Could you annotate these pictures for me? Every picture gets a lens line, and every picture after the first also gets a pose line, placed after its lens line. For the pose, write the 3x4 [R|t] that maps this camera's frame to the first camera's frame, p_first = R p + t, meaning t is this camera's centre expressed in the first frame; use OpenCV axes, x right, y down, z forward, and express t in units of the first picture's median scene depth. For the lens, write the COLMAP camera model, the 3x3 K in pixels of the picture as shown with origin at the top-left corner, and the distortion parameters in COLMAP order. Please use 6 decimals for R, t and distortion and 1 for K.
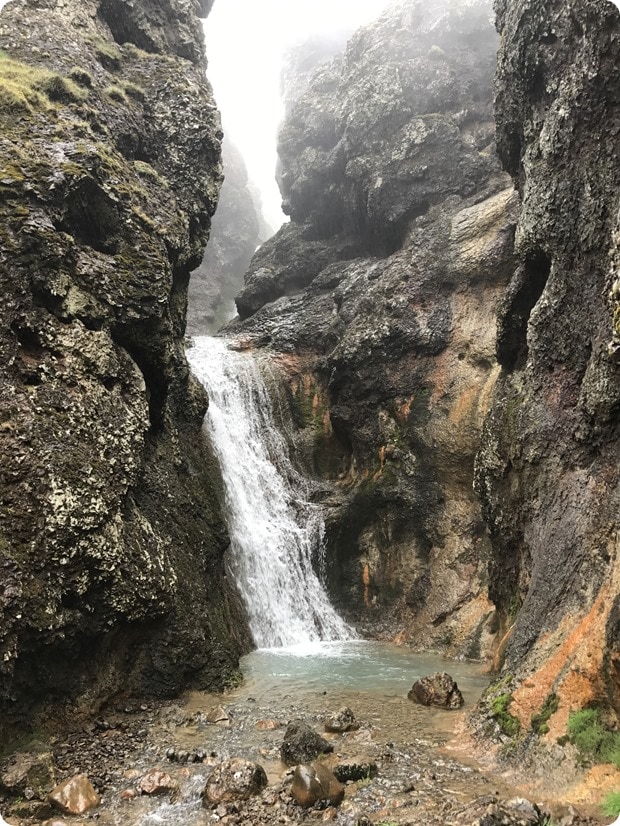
lens RADIAL K [[683.0, 0, 310.0], [0, 683.0, 413.0], [0, 0, 1]] dist [0.045551, -0.058554]
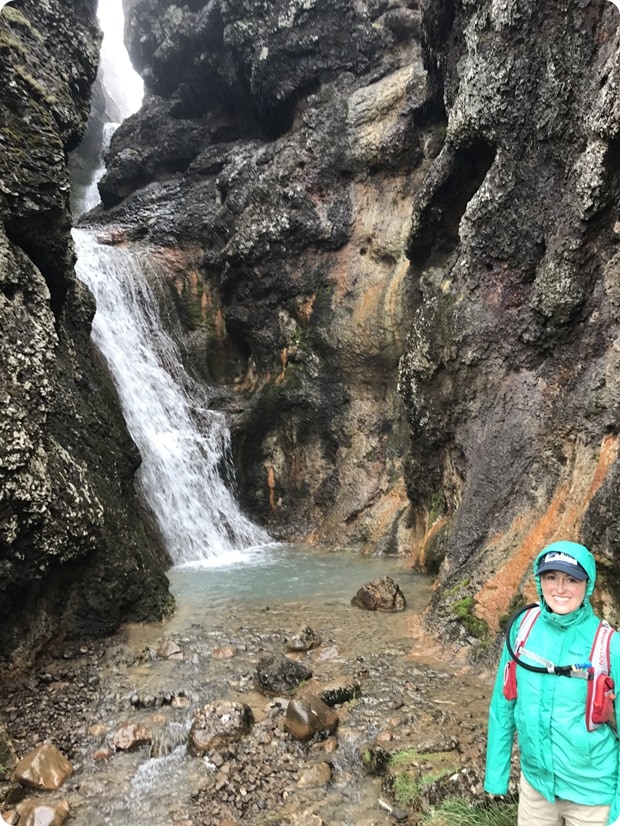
lens RADIAL K [[682.3, 0, 310.0], [0, 682.3, 413.0], [0, 0, 1]] dist [0.047641, -0.049894]
pose [[0.977186, -0.054583, 0.205250, -0.107103], [0.022368, 0.987486, 0.156112, -0.017860], [-0.211203, -0.147960, 0.966179, 0.089340]]
